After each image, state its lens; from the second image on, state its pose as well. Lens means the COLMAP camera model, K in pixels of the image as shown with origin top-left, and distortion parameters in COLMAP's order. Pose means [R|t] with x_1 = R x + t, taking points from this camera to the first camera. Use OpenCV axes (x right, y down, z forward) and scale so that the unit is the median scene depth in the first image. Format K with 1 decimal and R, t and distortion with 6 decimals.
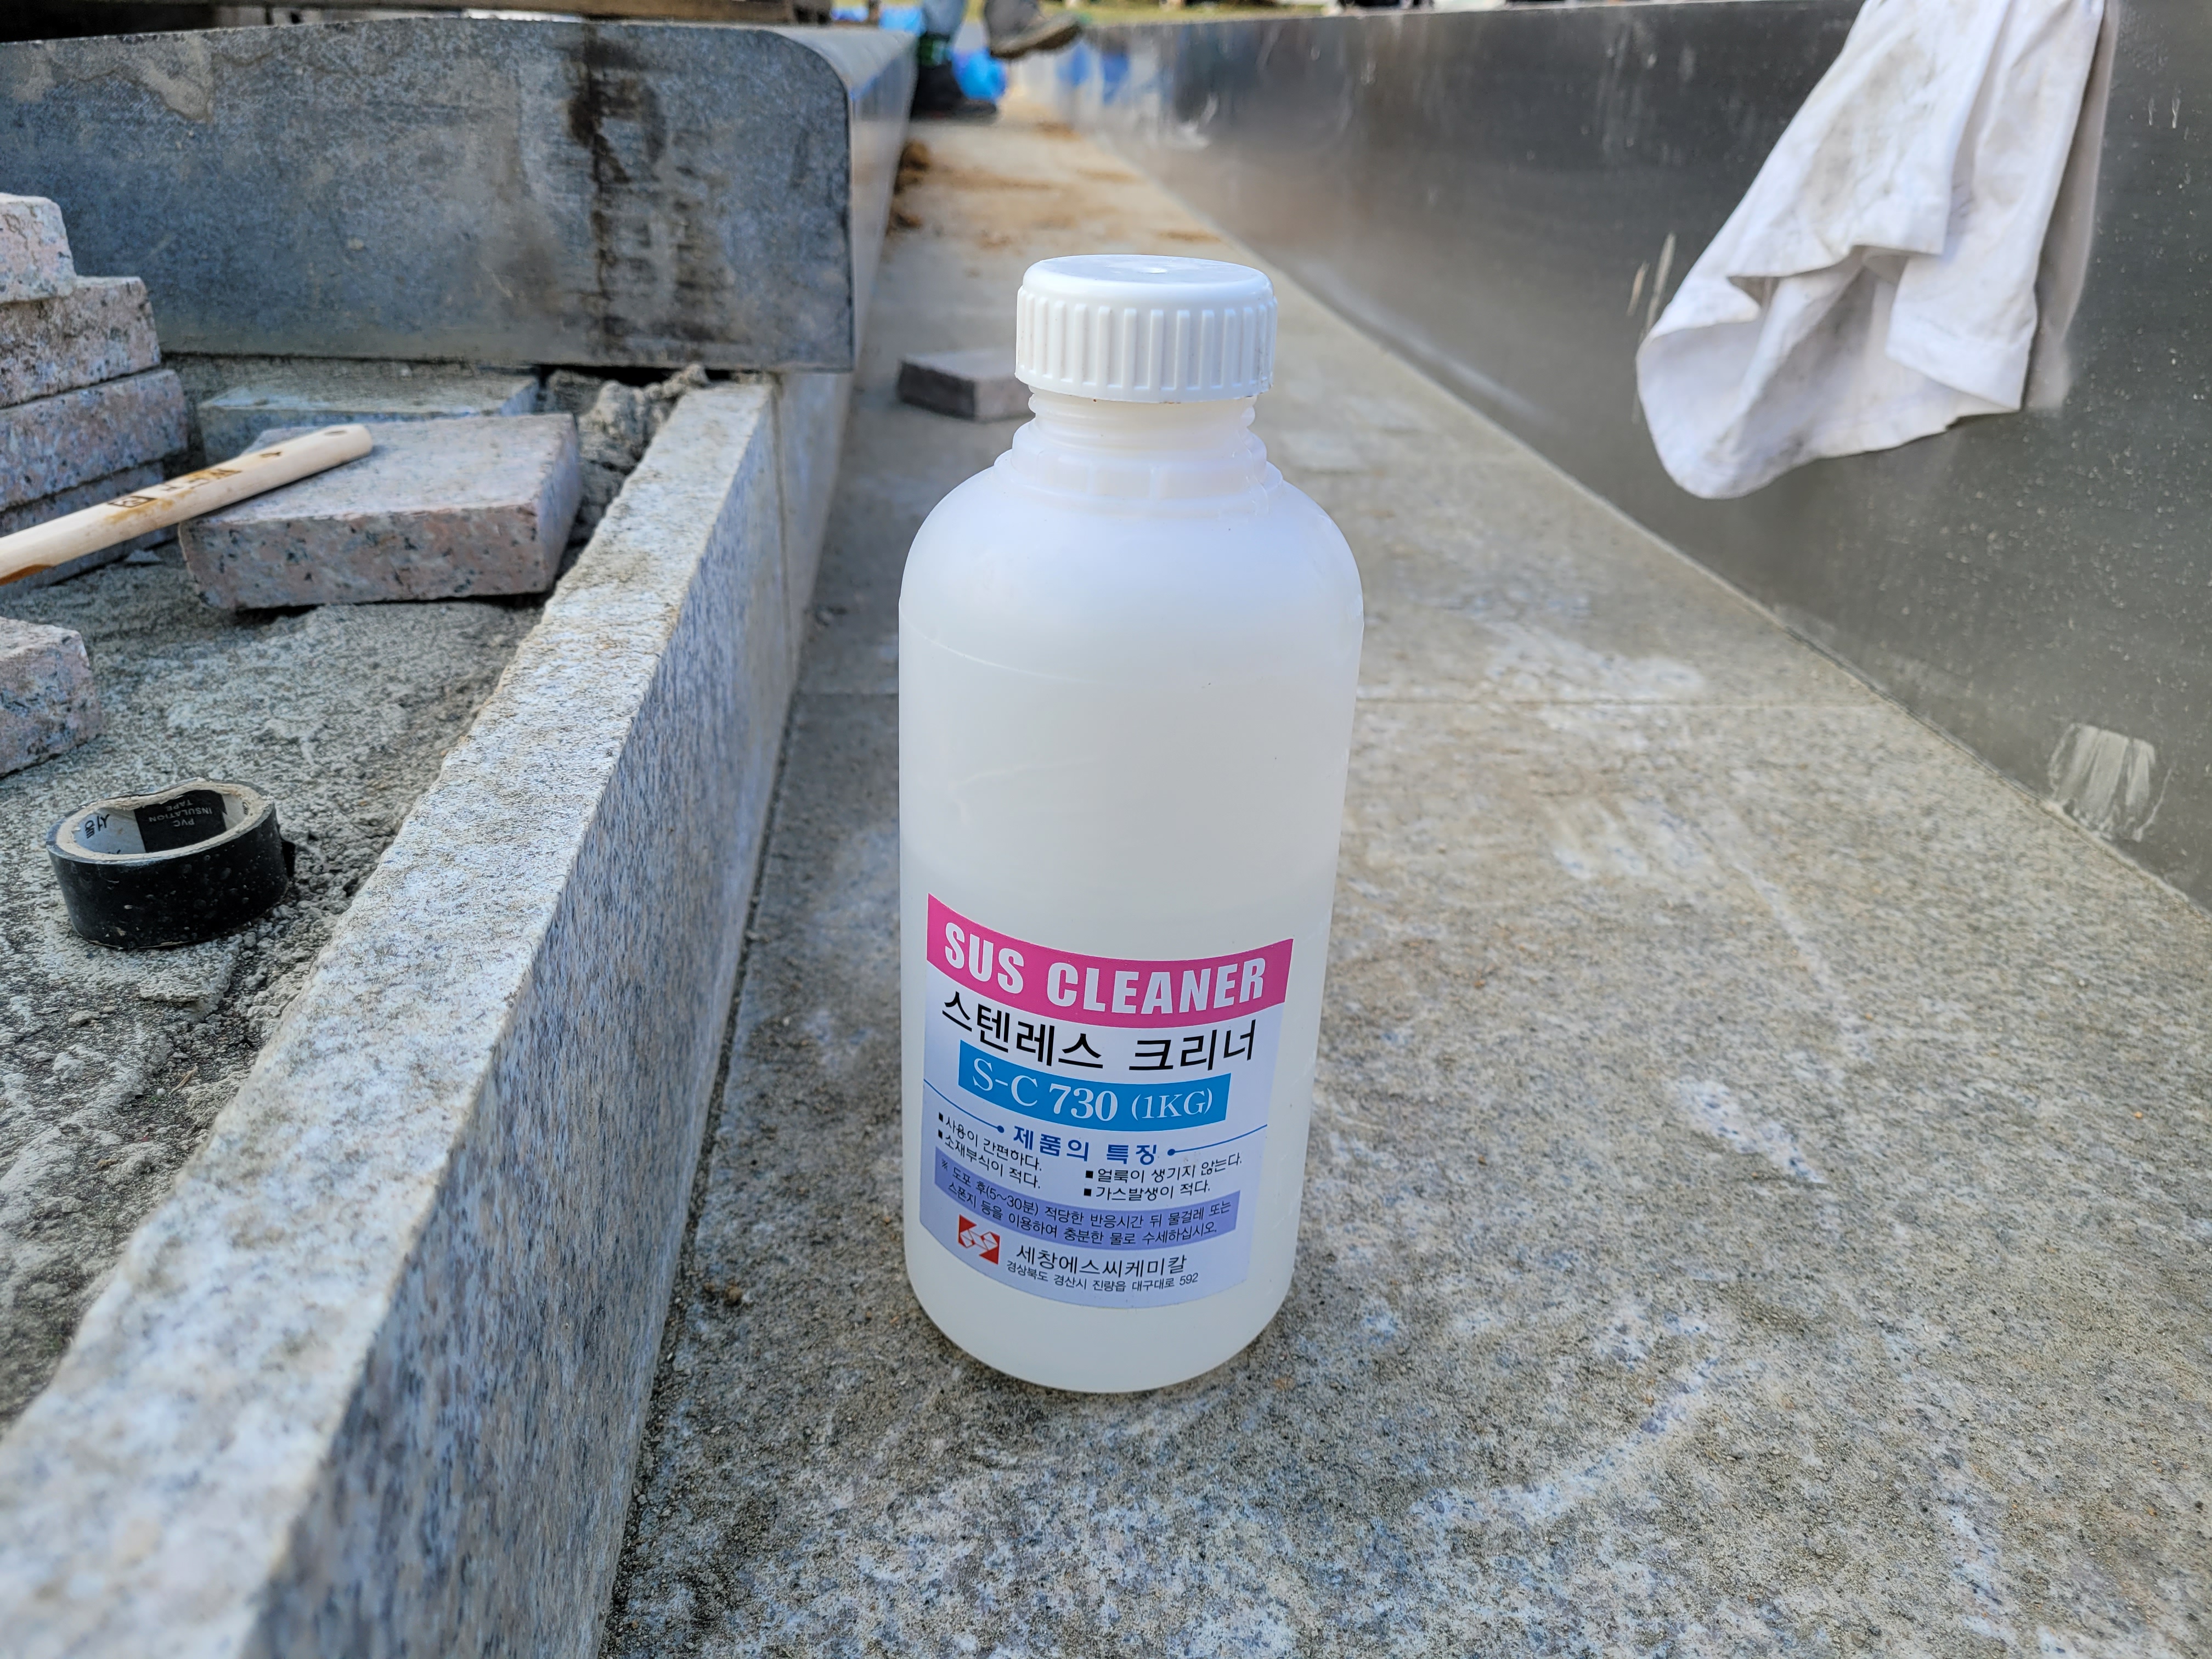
lens RADIAL K [[1667.9, 0, 1102.8], [0, 1667.9, 803.6], [0, 0, 1]] dist [0.064411, -0.000287]
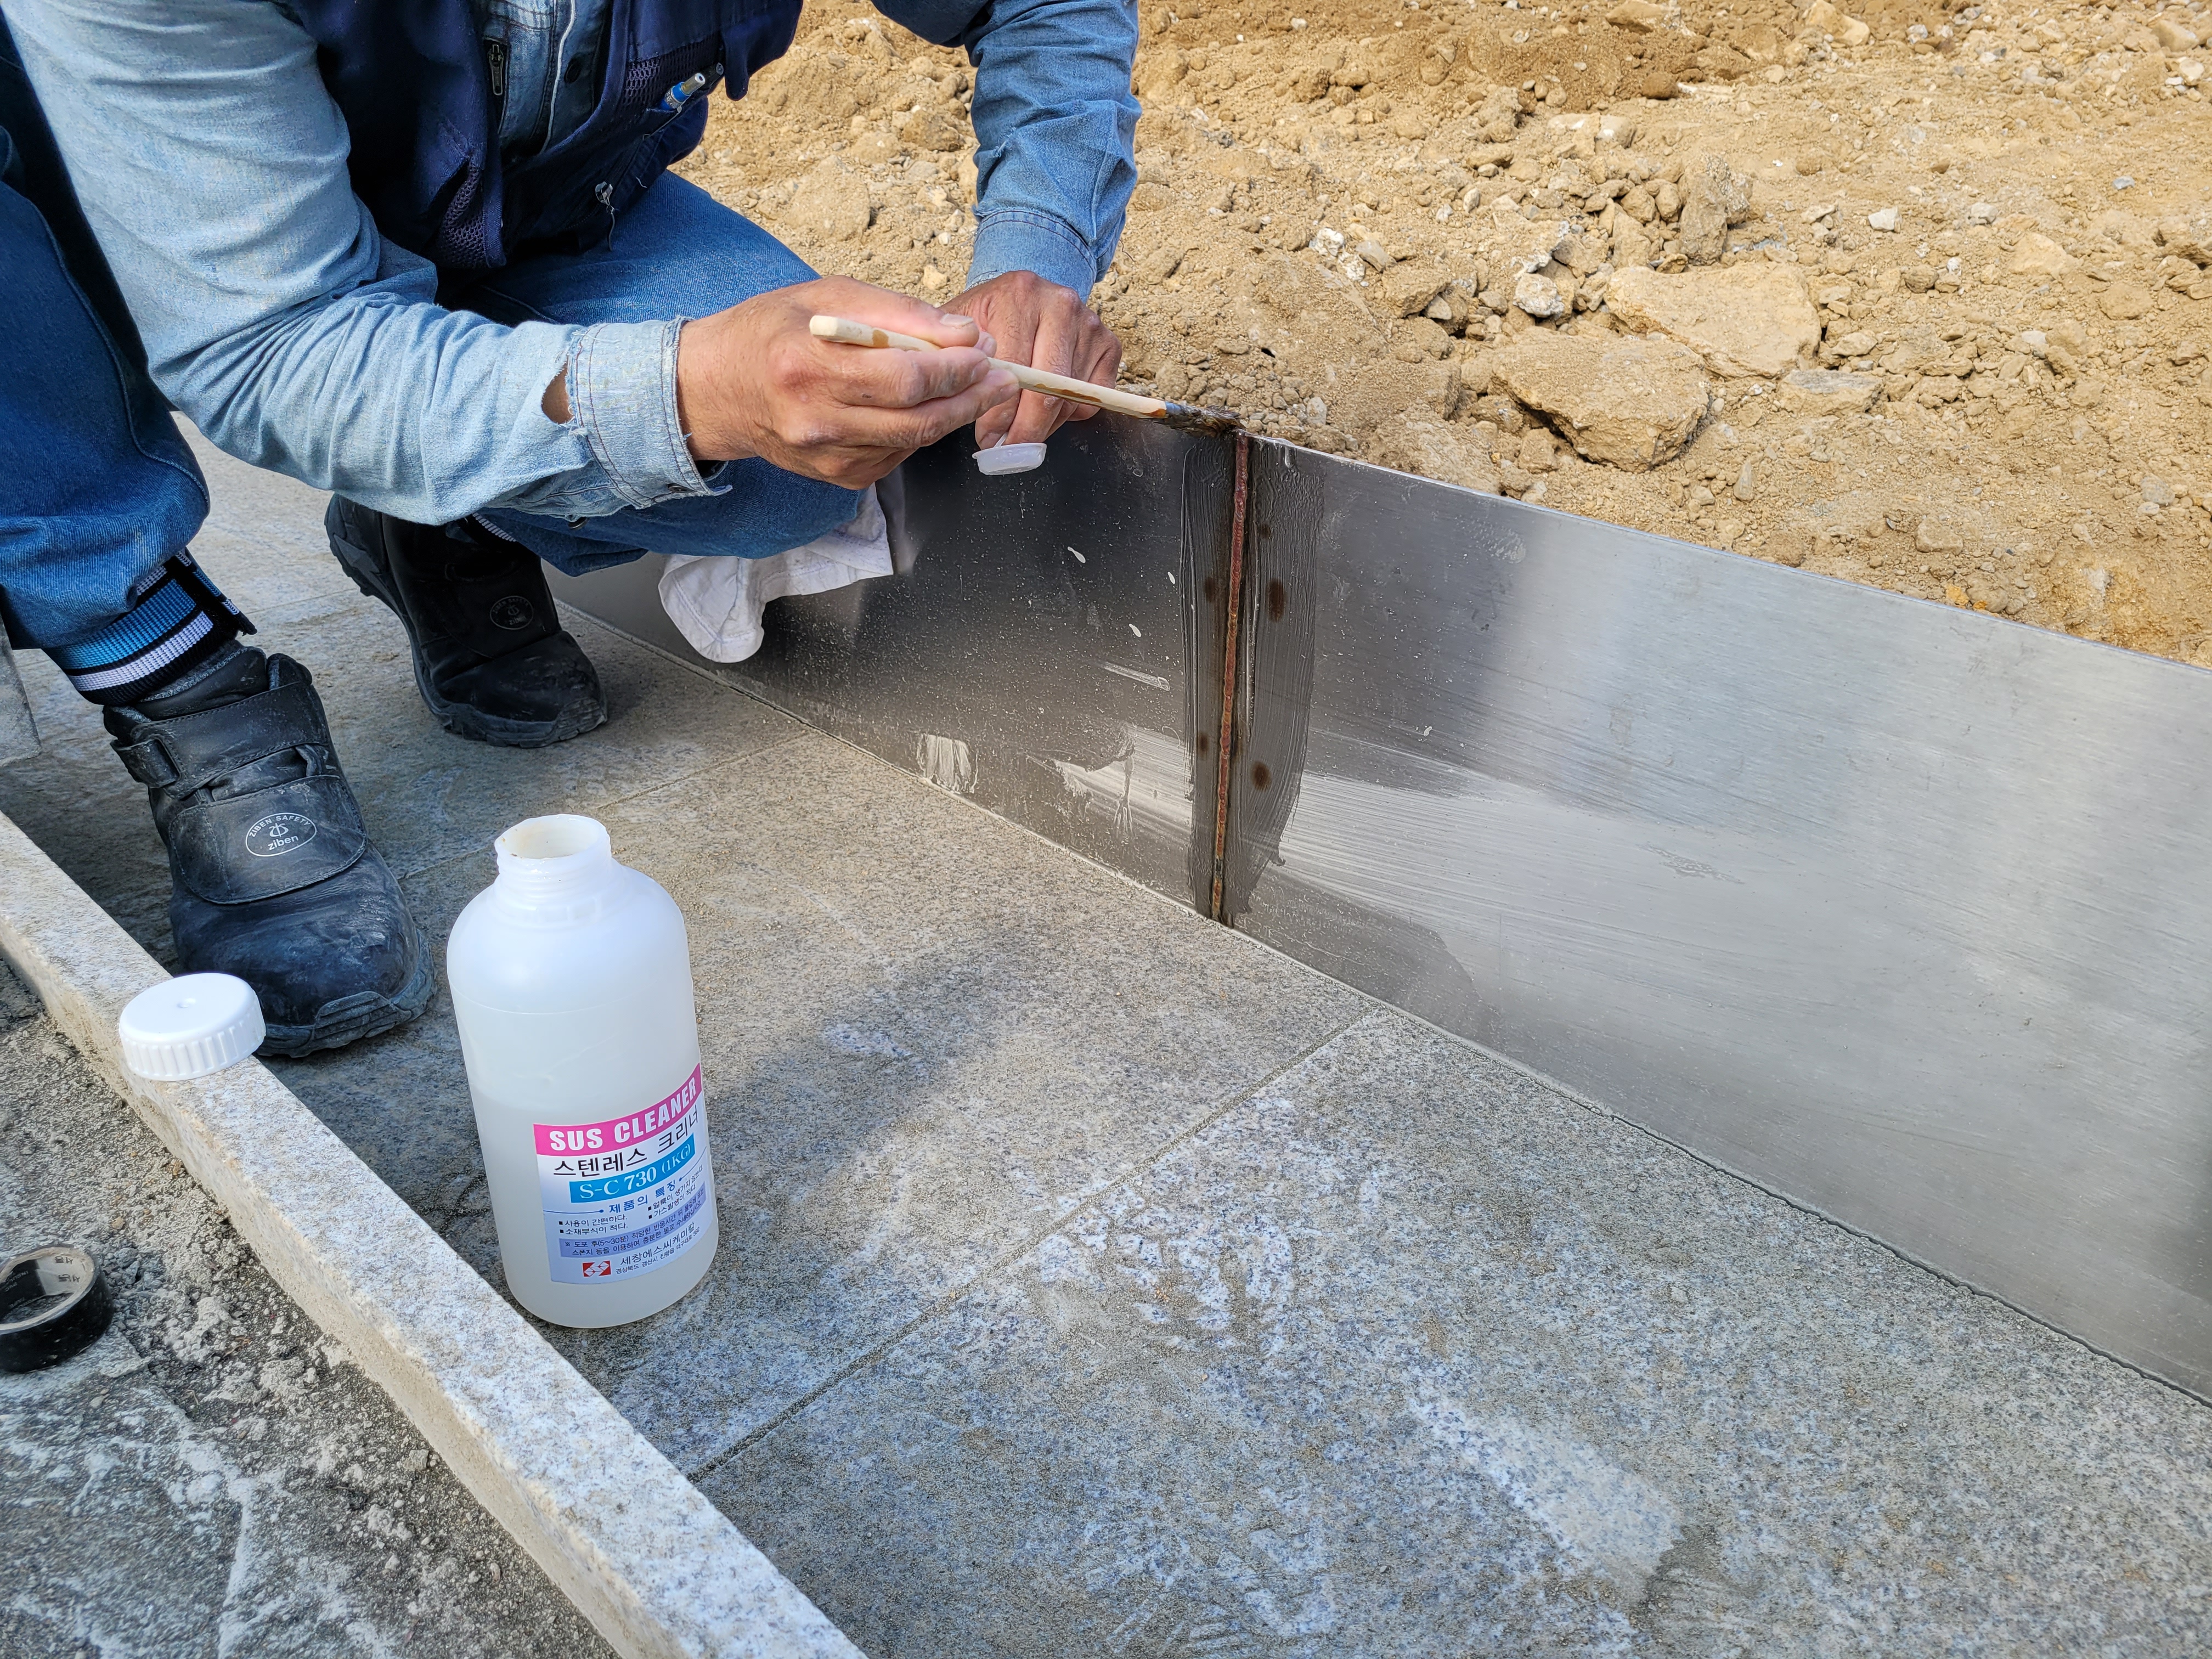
lens RADIAL K [[1741.5, 0, 1123.5], [0, 1741.5, 835.7], [0, 0, 1]] dist [0.076662, -0.066714]
pose [[0.707986, -0.366569, 0.603641, -0.745940], [0.298752, 0.929951, 0.214331, -0.504961], [-0.639924, 0.028595, 0.767906, -1.071227]]
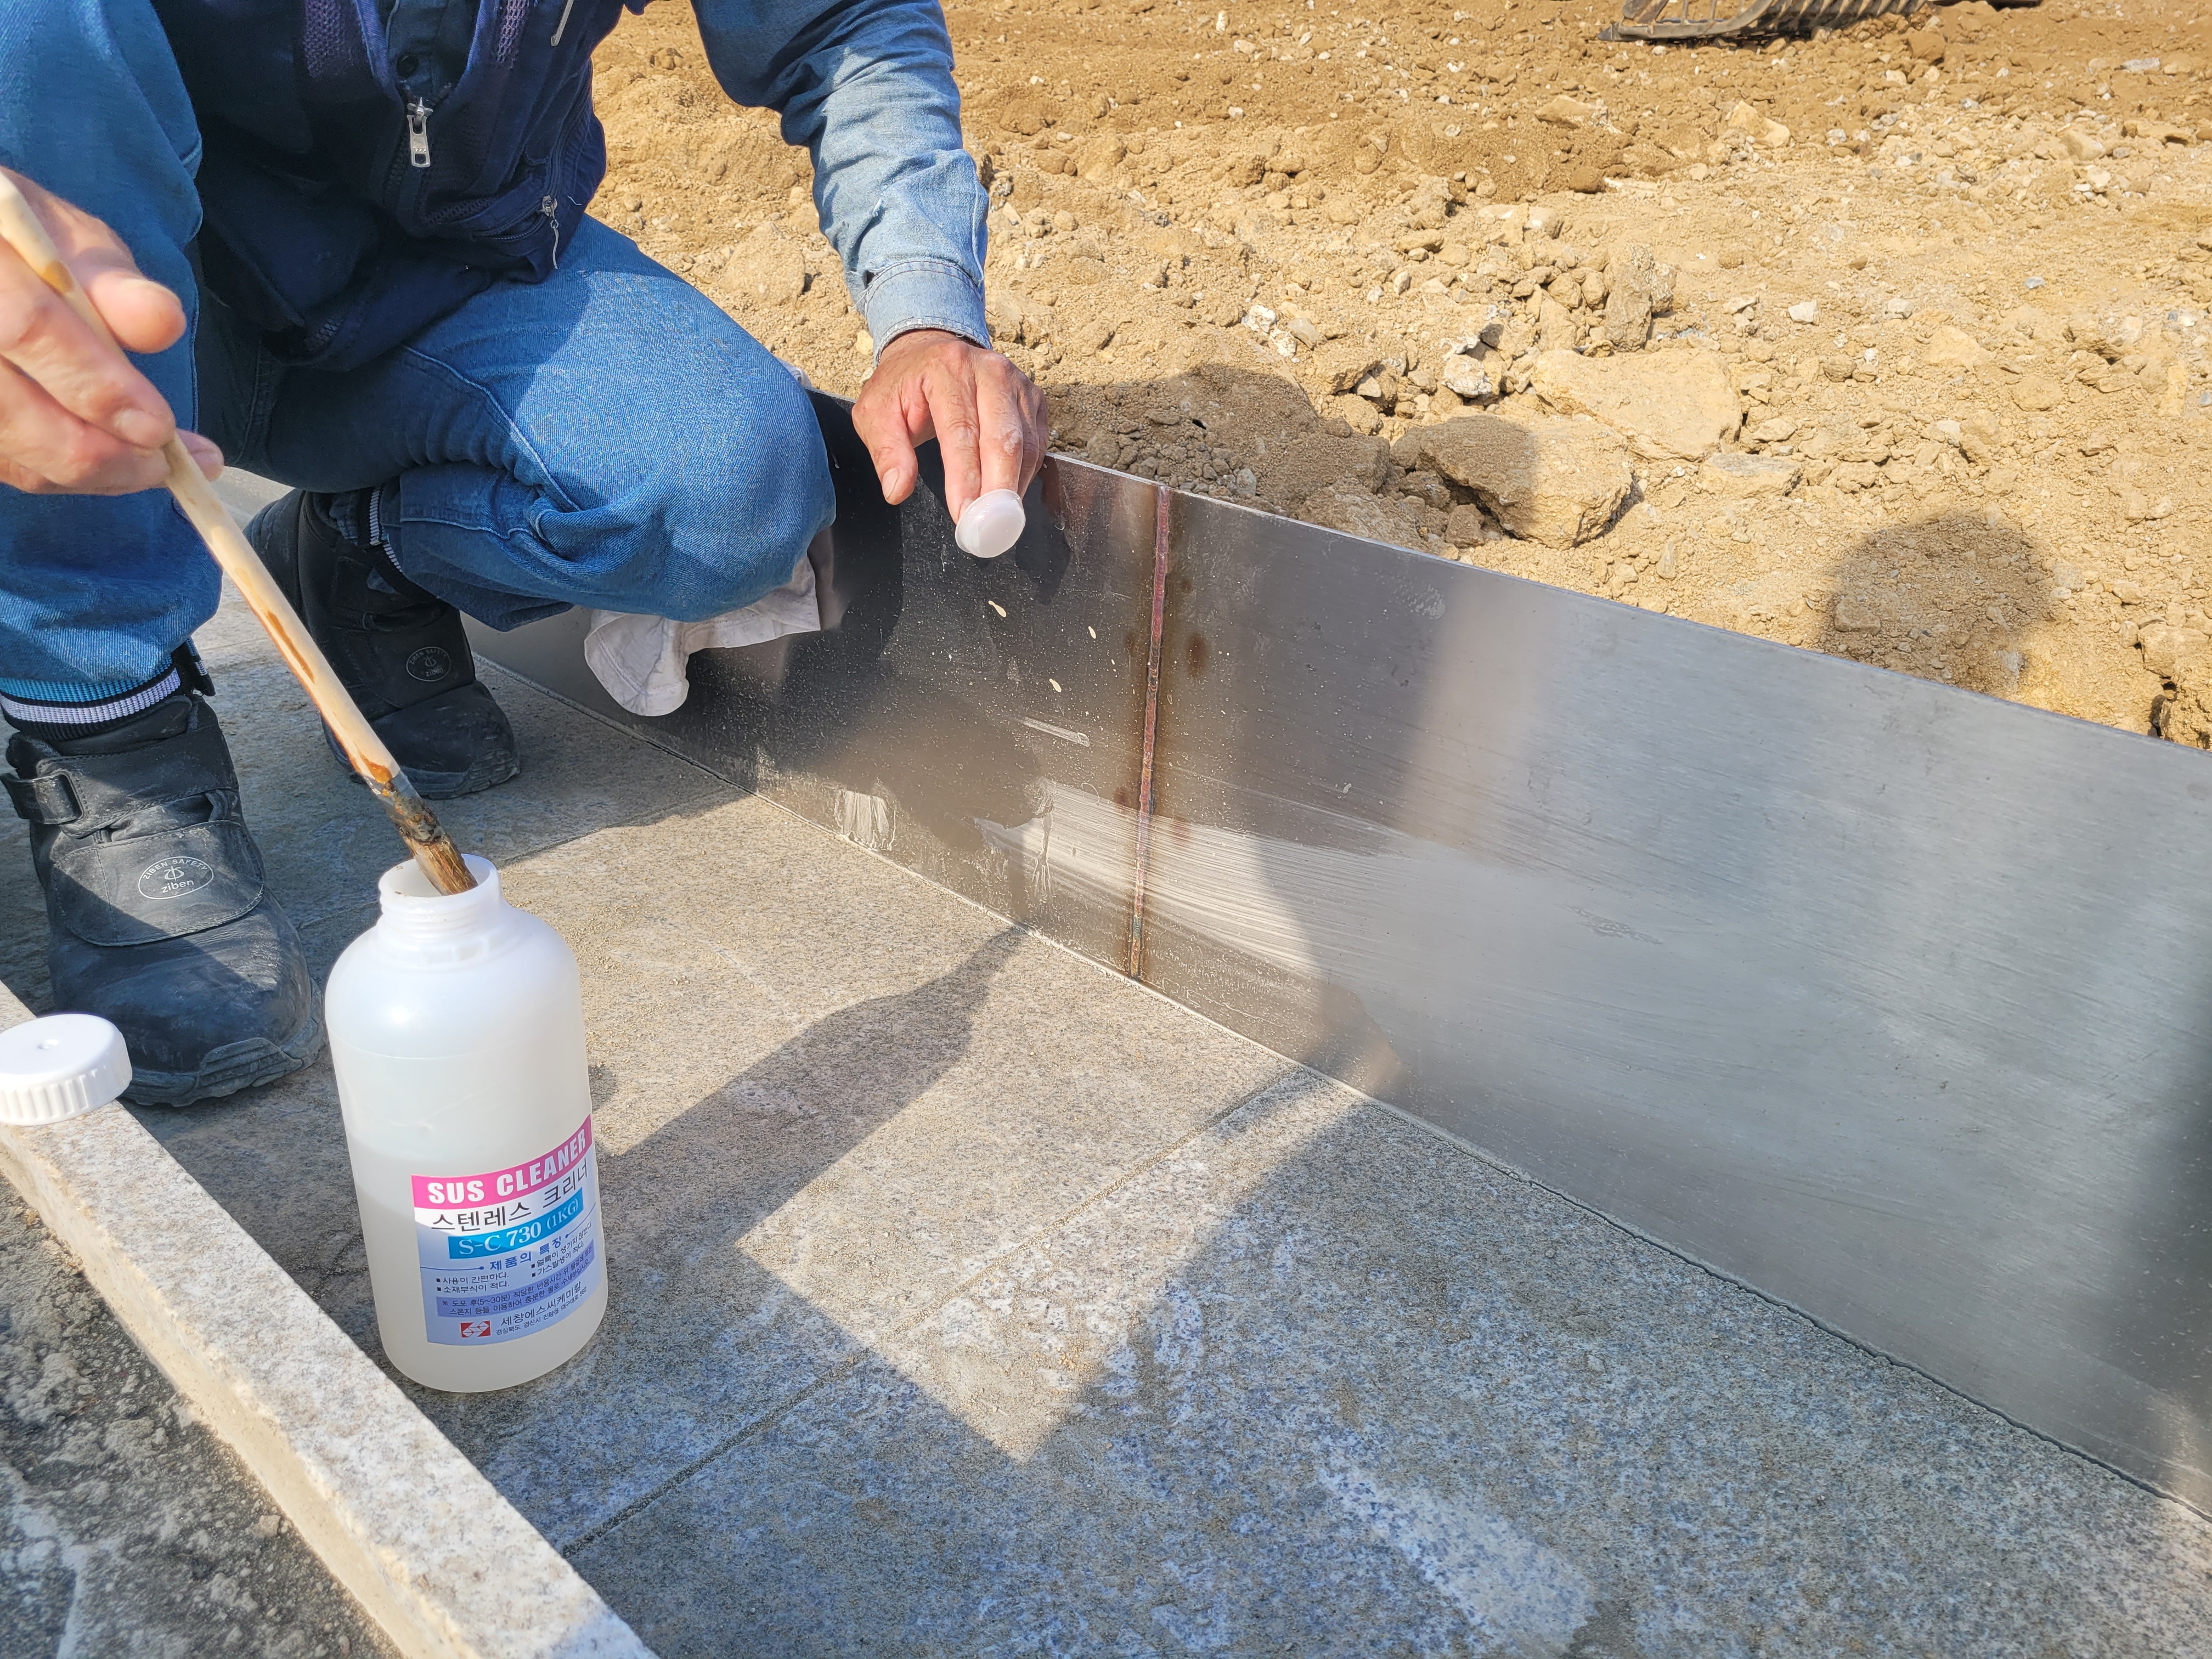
lens RADIAL K [[1736.6, 0, 1110.3], [0, 1736.6, 849.6], [0, 0, 1]] dist [0.075191, -0.064634]
pose [[0.695140, -0.332471, 0.637372, -0.705867], [0.279992, 0.941828, 0.185915, -0.446089], [-0.662106, 0.049222, 0.747792, -1.051163]]
